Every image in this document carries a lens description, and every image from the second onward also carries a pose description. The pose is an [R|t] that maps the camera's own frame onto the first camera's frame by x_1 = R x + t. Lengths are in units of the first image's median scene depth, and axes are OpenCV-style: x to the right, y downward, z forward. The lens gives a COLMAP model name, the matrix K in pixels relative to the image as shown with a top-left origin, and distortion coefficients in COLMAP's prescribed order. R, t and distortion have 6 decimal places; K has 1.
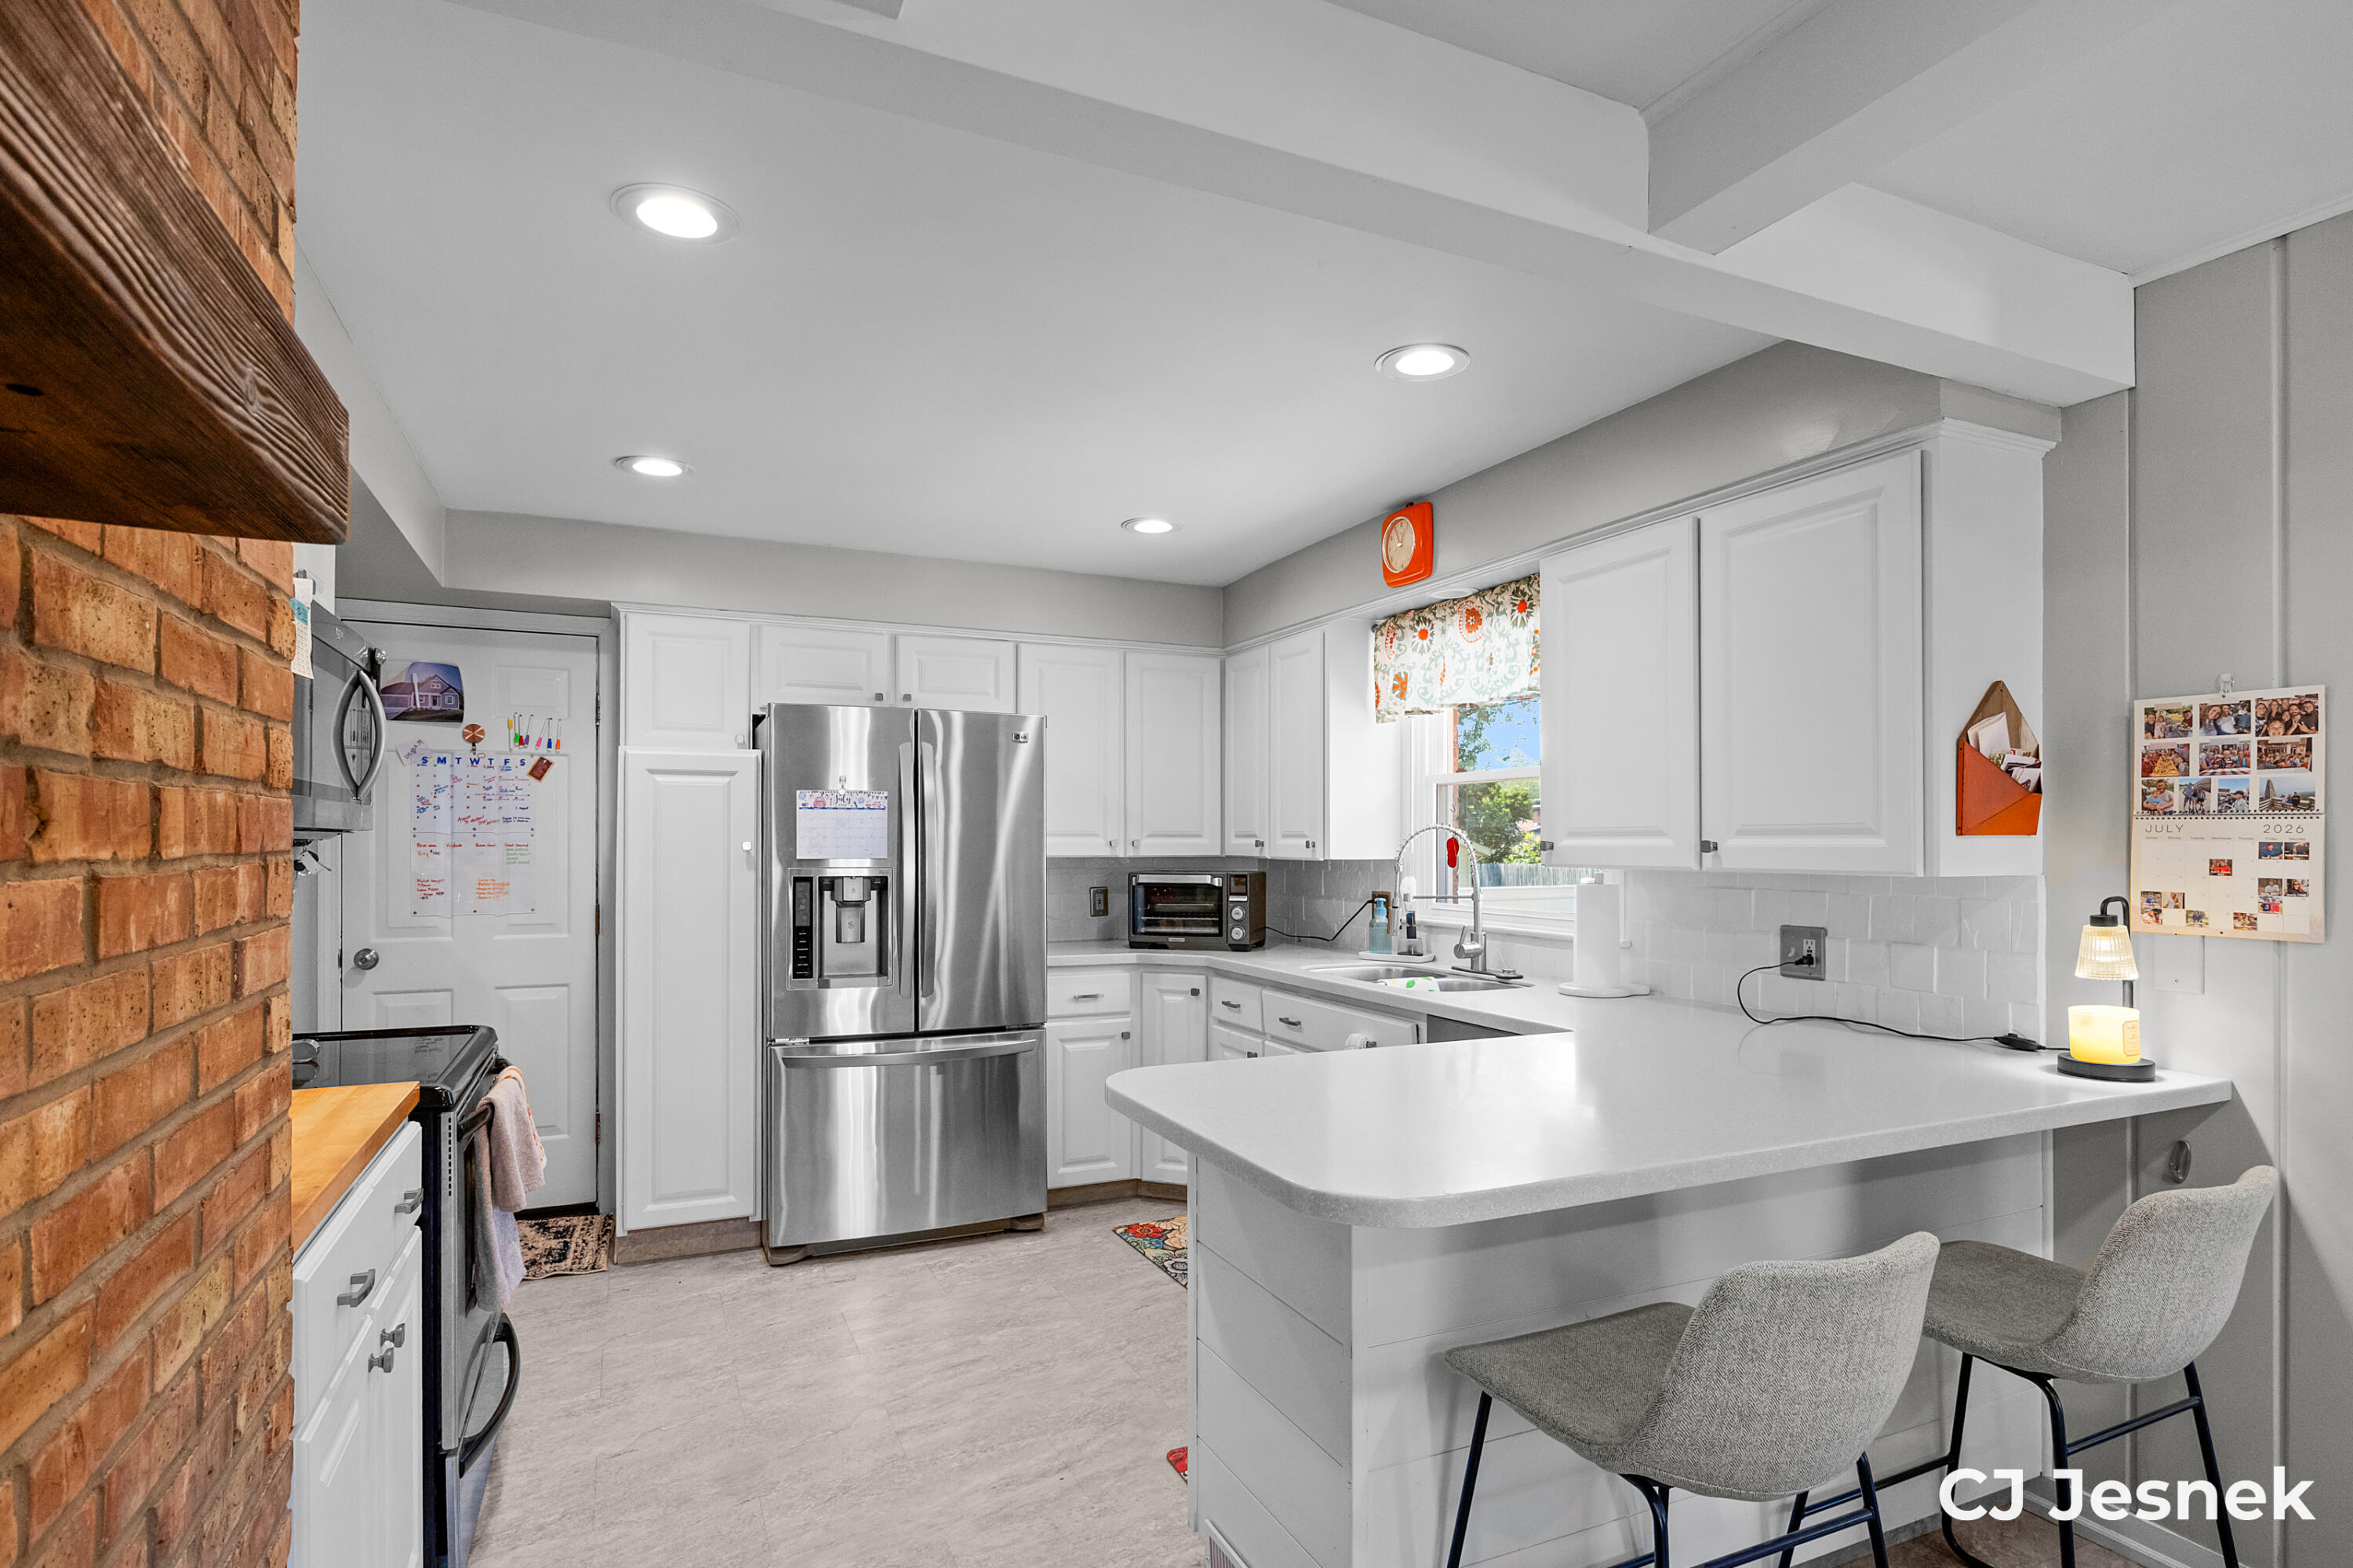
lens RADIAL K [[1223.4, 0, 1174.5], [0, 1223.4, 835.3], [0, 0, 1]] dist [-0.000673, -0.000876]
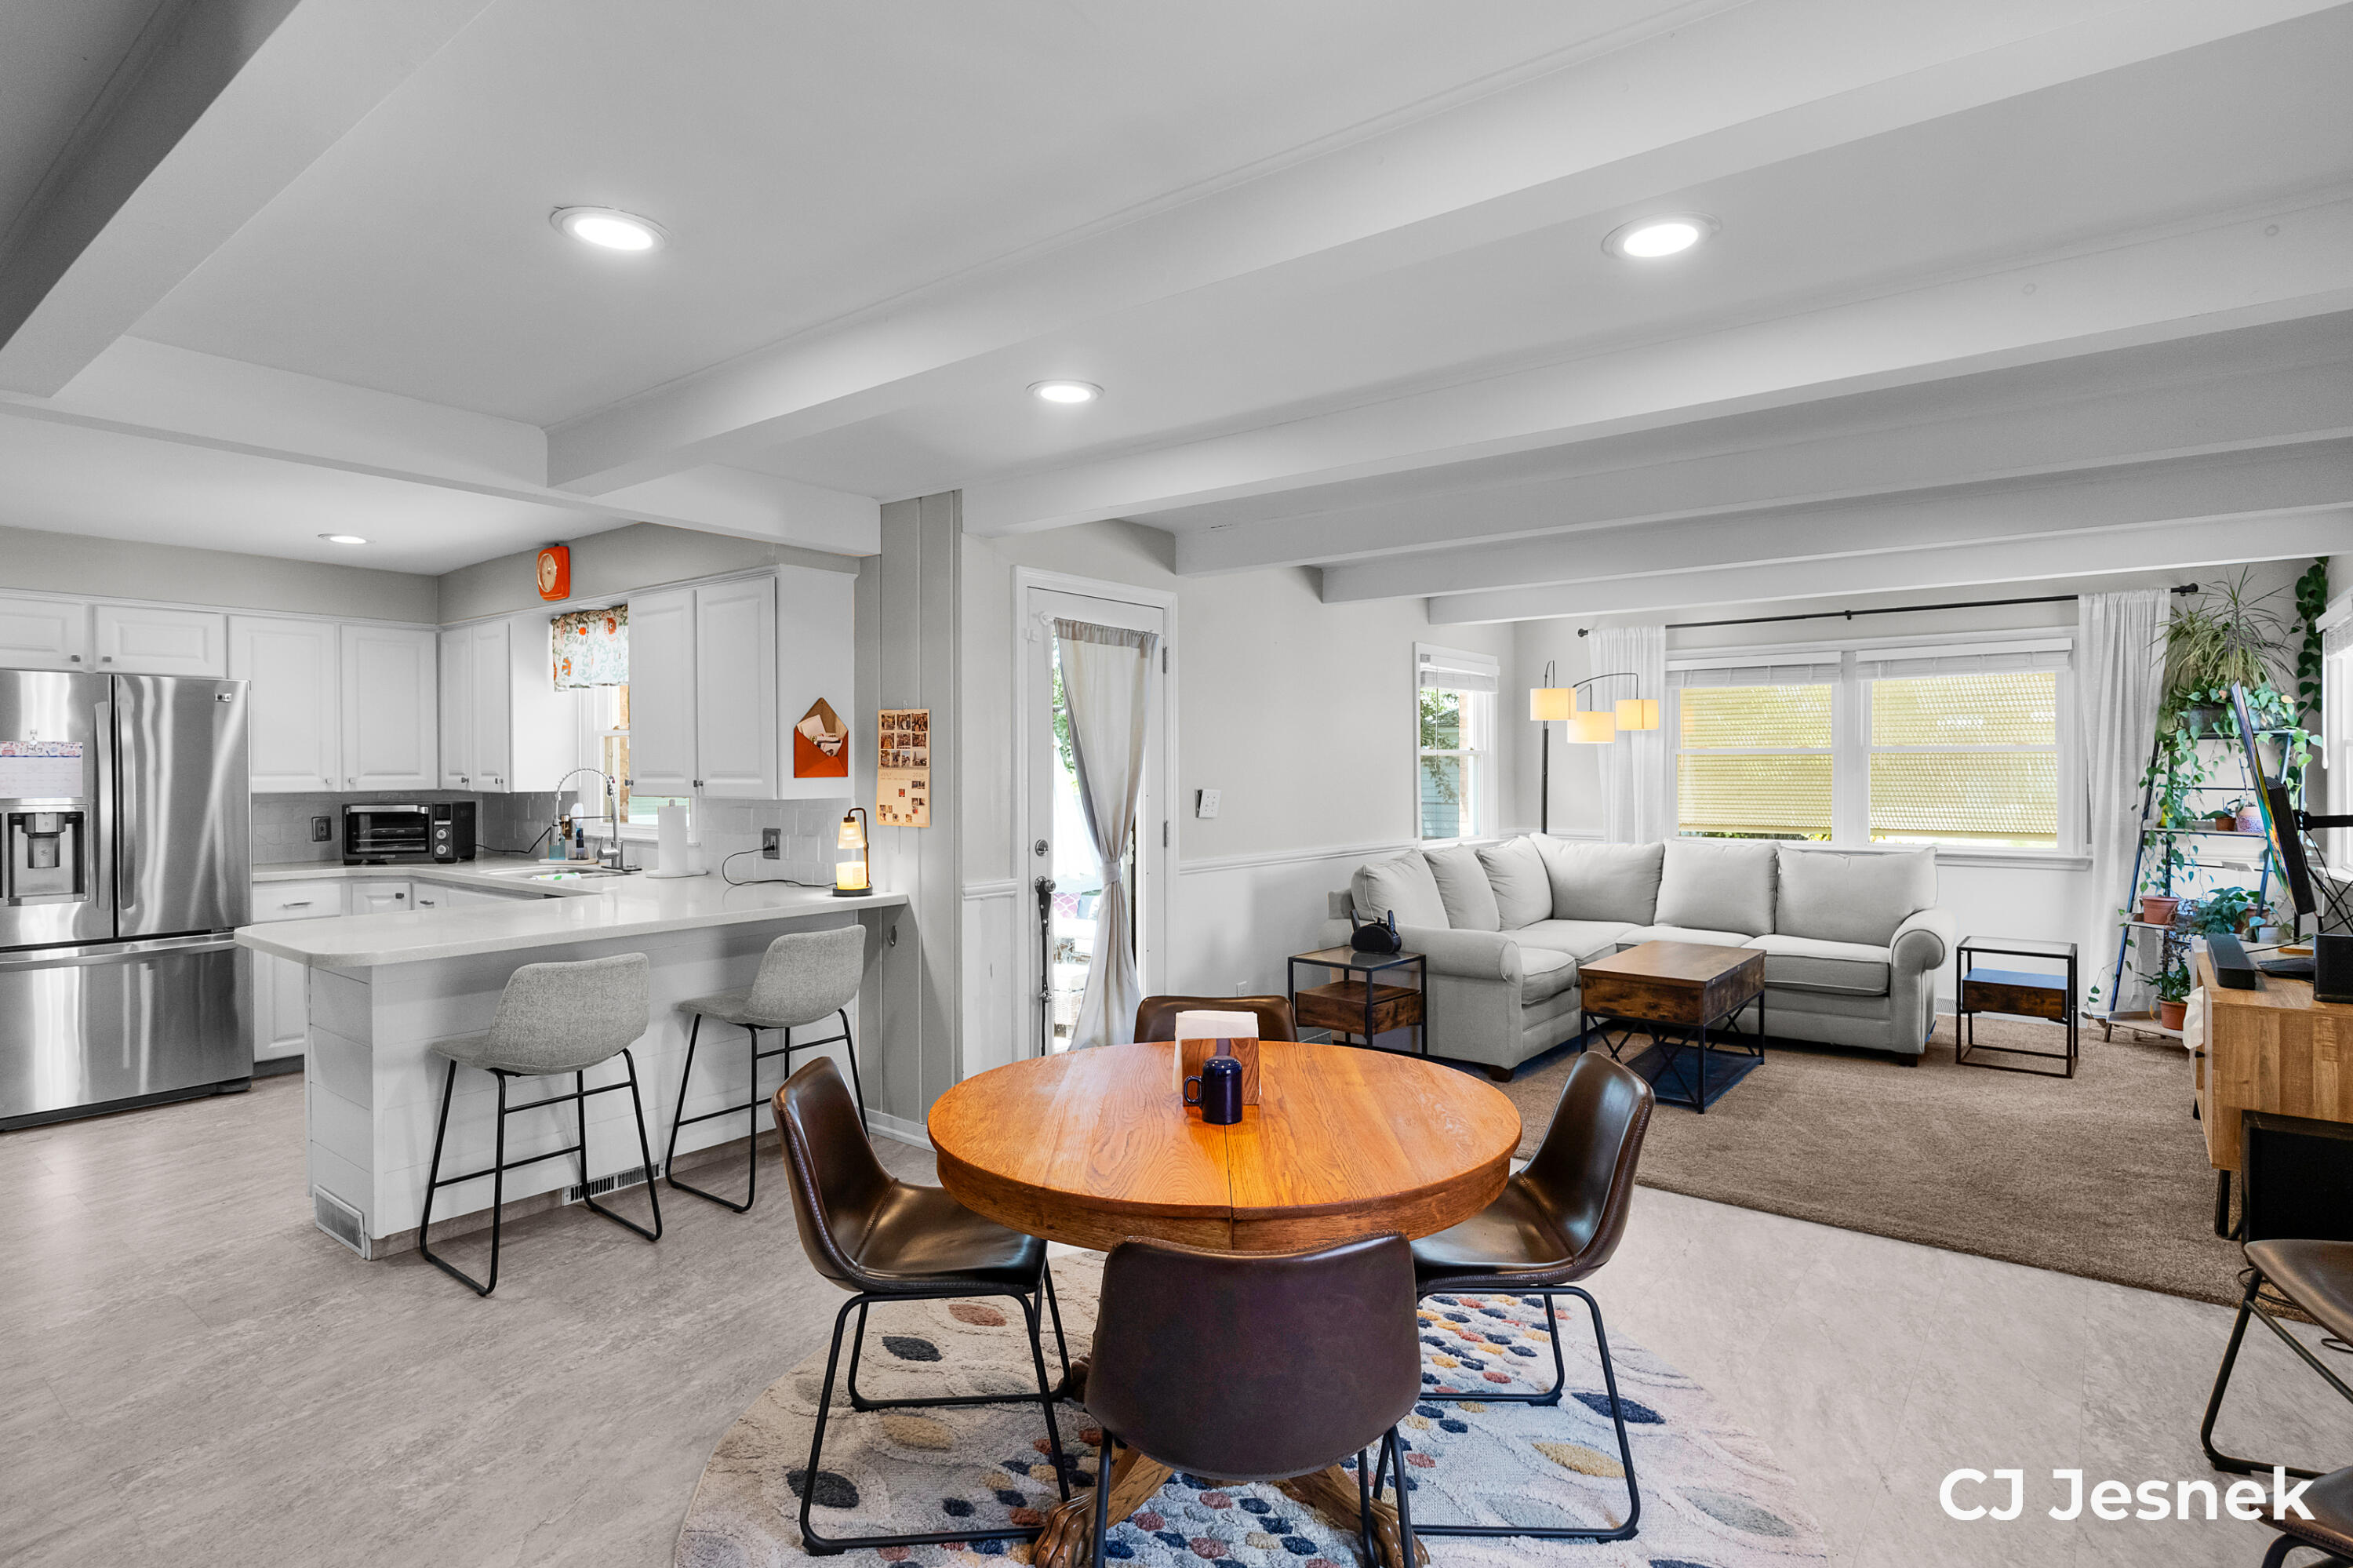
lens RADIAL K [[1199.5, 0, 1175.4], [0, 1199.5, 775.1], [0, 0, 1]] dist [0.001770, 0.000587]
pose [[0.884667, -0.008442, 0.466148, 0.170321], [0.002239, 0.999901, 0.013859, -0.017246], [-0.466219, -0.011217, 0.884598, -0.567336]]
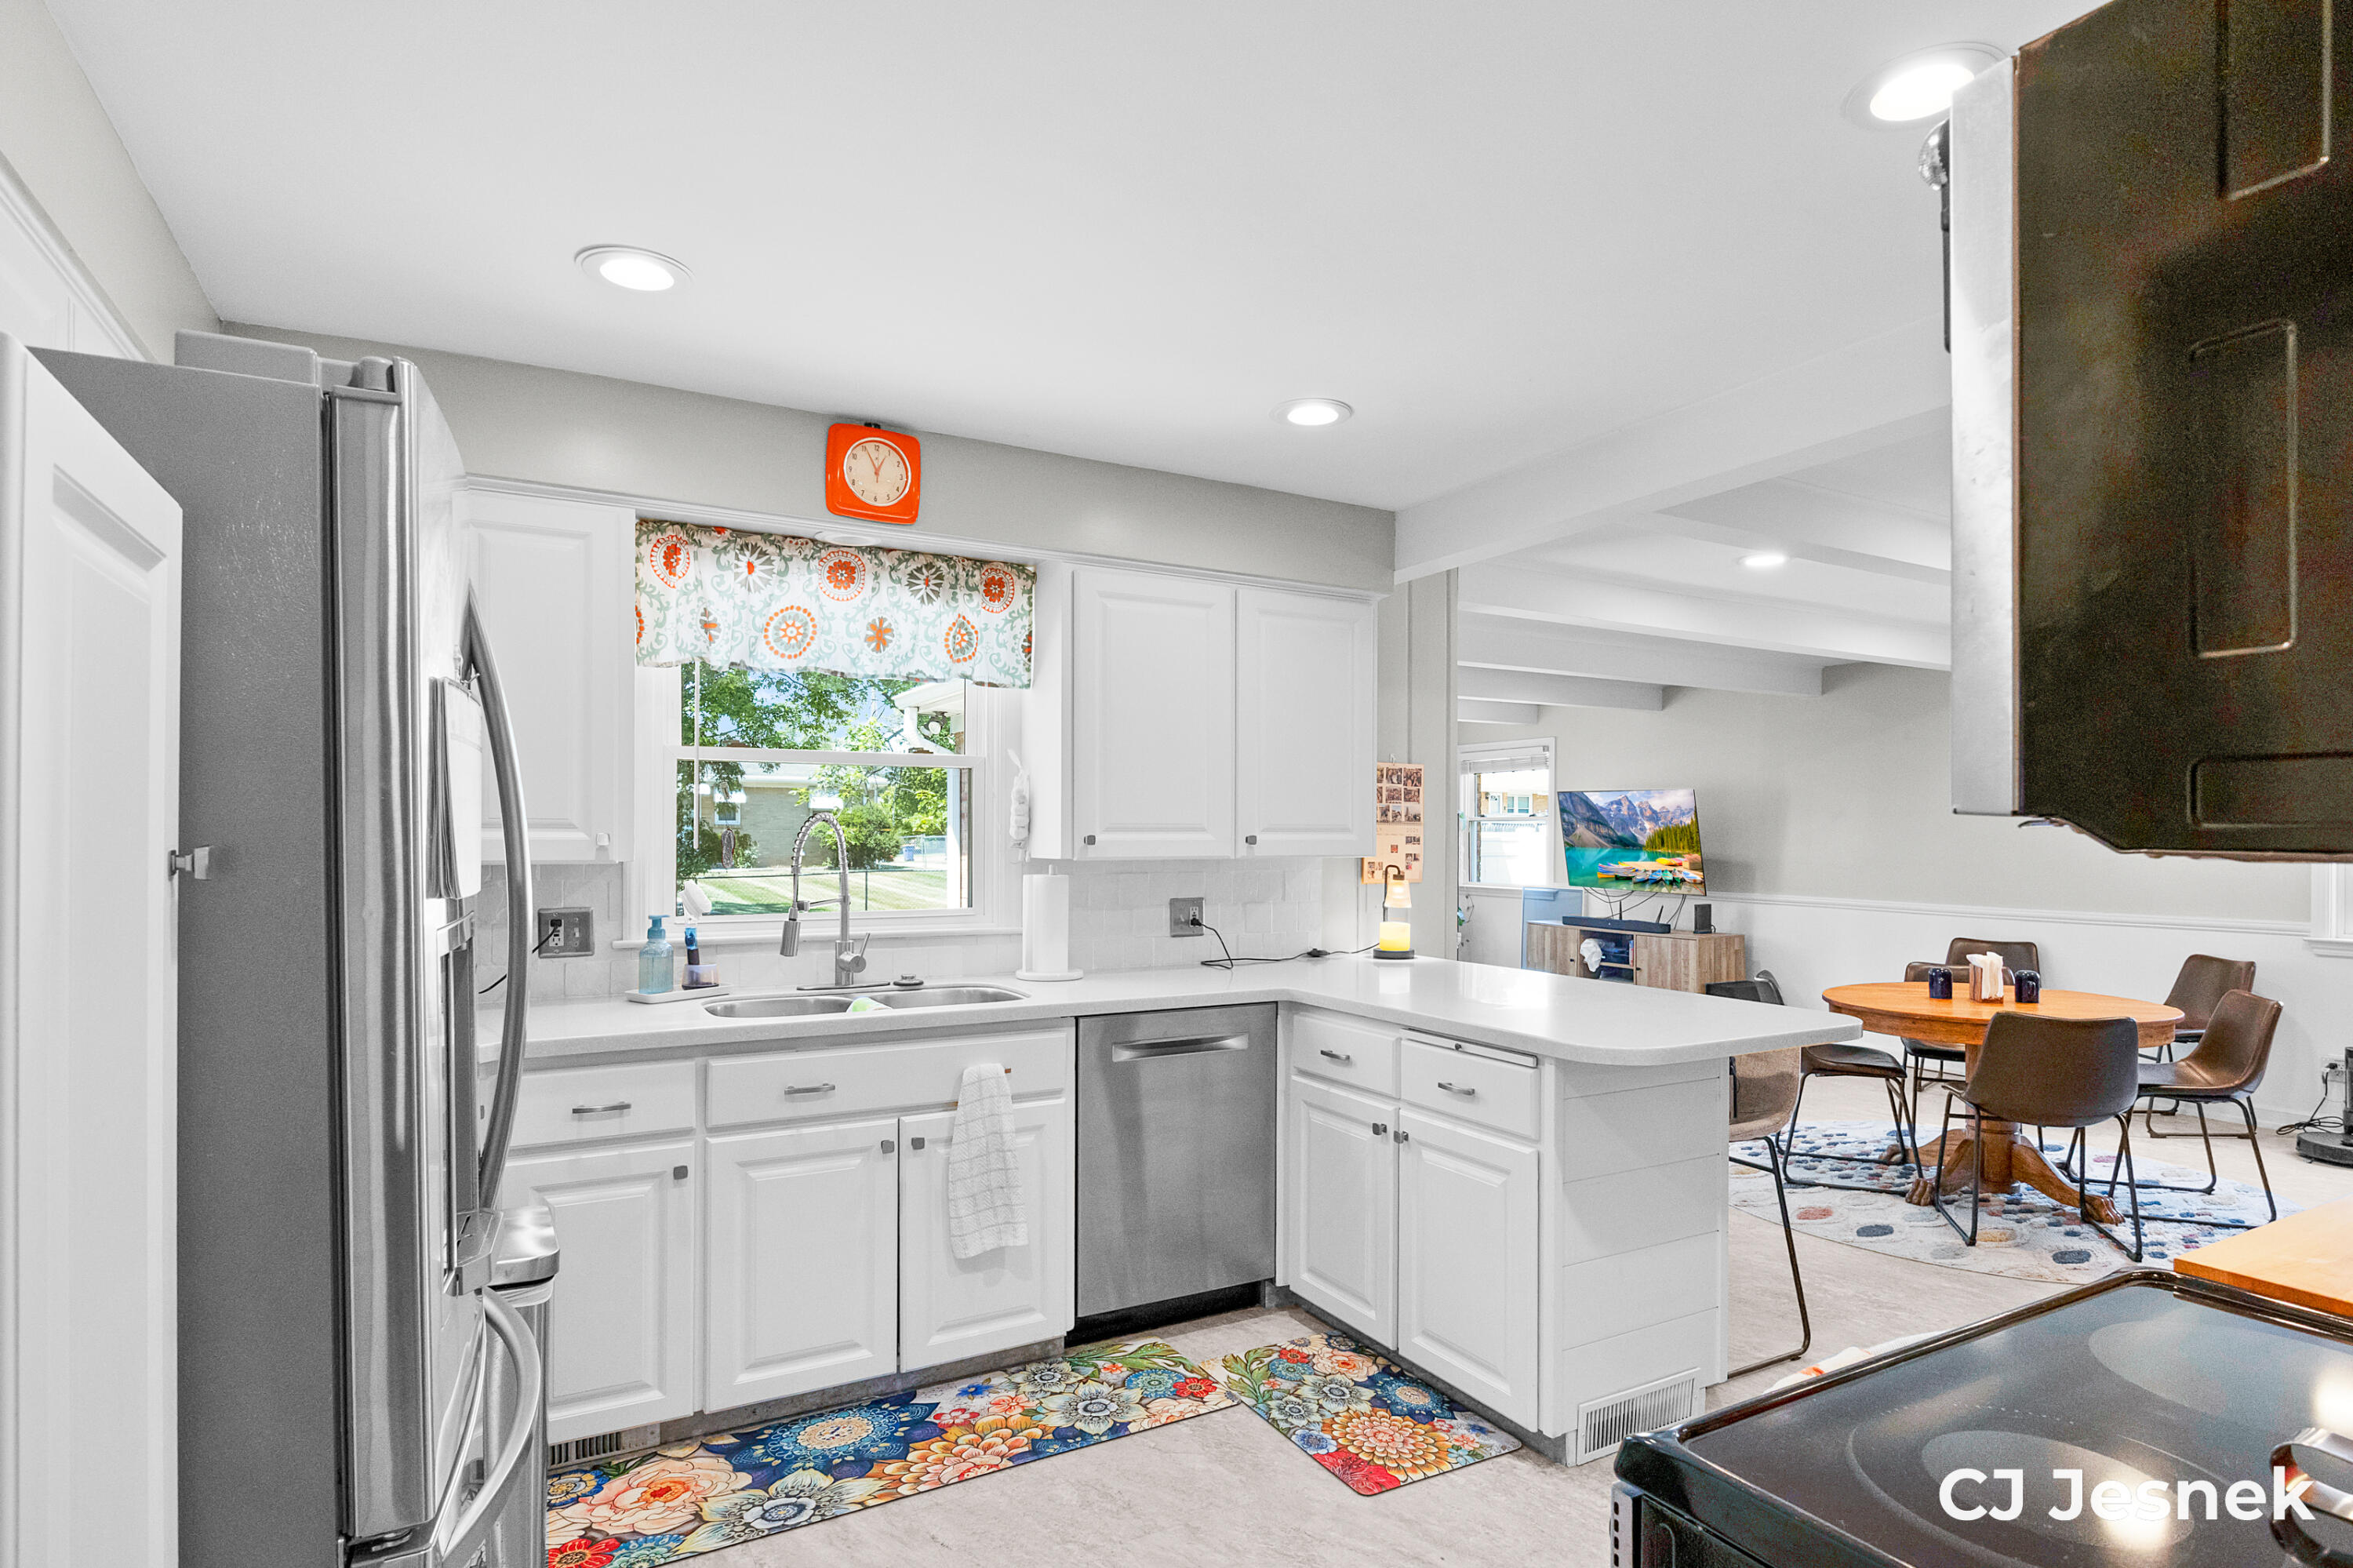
lens RADIAL K [[1233.4, 0, 1209.7], [0, 1233.4, 829.2], [0, 0, 1]] dist [0.001086, 0.000428]
pose [[-0.105610, 0.001539, 0.994406, -0.633073], [-0.009077, 0.999956, -0.002512, 0.000855], [-0.994366, -0.009291, -0.105591, 0.831745]]
